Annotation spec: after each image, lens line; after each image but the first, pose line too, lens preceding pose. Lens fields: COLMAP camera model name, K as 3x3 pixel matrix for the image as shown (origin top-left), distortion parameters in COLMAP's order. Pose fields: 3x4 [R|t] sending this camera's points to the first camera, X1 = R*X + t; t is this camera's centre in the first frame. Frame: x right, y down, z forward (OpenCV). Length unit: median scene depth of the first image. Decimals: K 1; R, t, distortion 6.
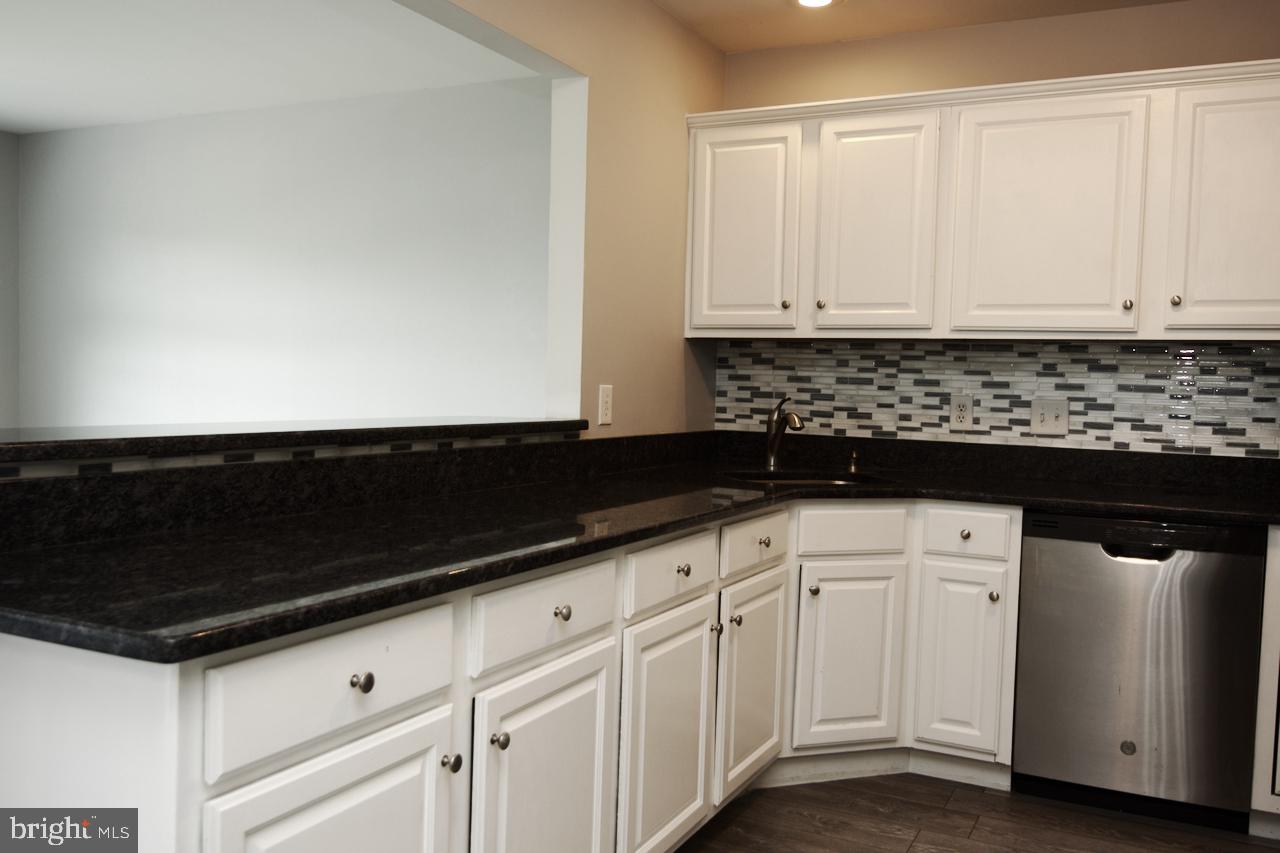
lens RADIAL K [[1076.6, 0, 640.0], [0, 1076.6, 426.5], [0, 0, 1]] dist [0.006870, 0.002634]
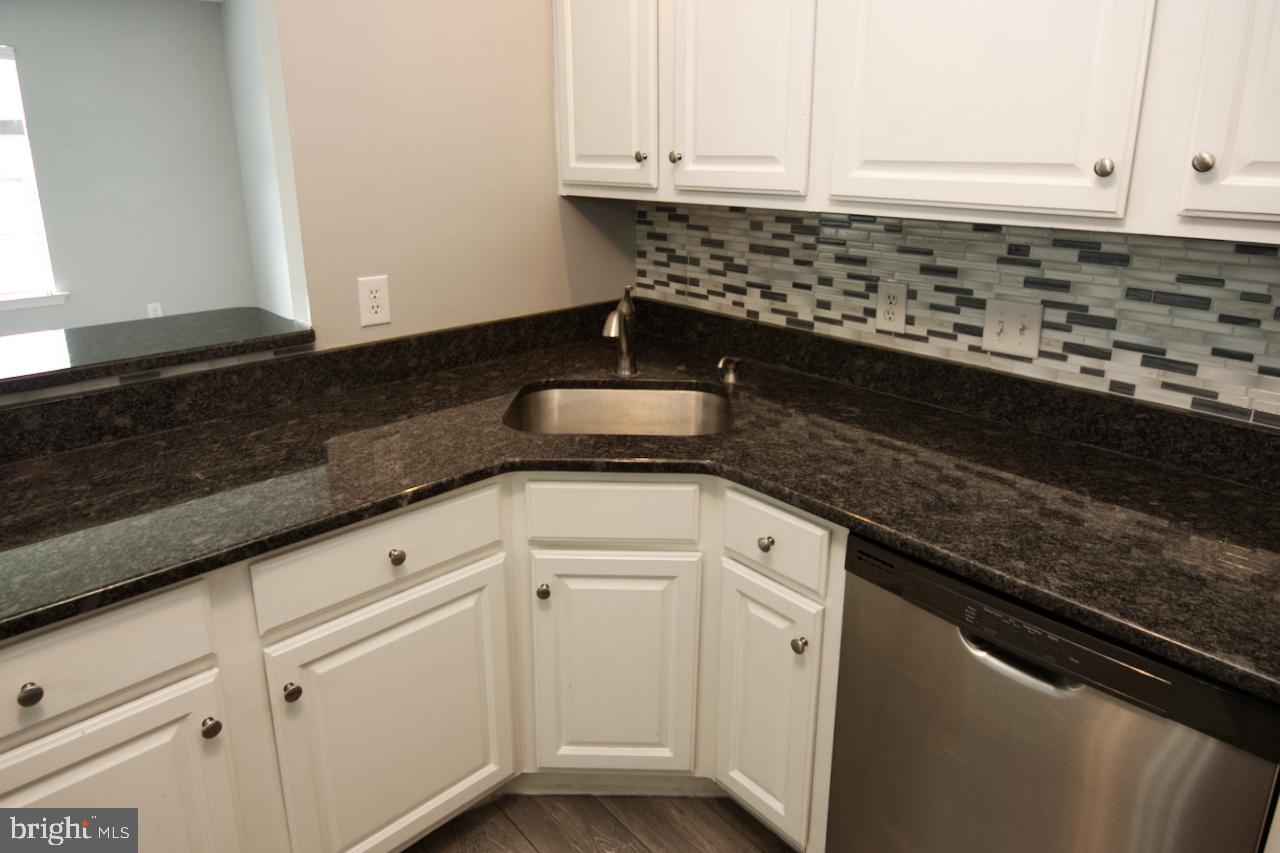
lens RADIAL K [[775.6, 0, 636.2], [0, 775.6, 333.0], [0, 0, 1]] dist [-0.002538, -0.000714]
pose [[0.933409, 0.053670, -0.354778, 0.329568], [0.013835, 0.982632, 0.185050, -0.093164], [0.358548, -0.177636, 0.916455, 0.485234]]
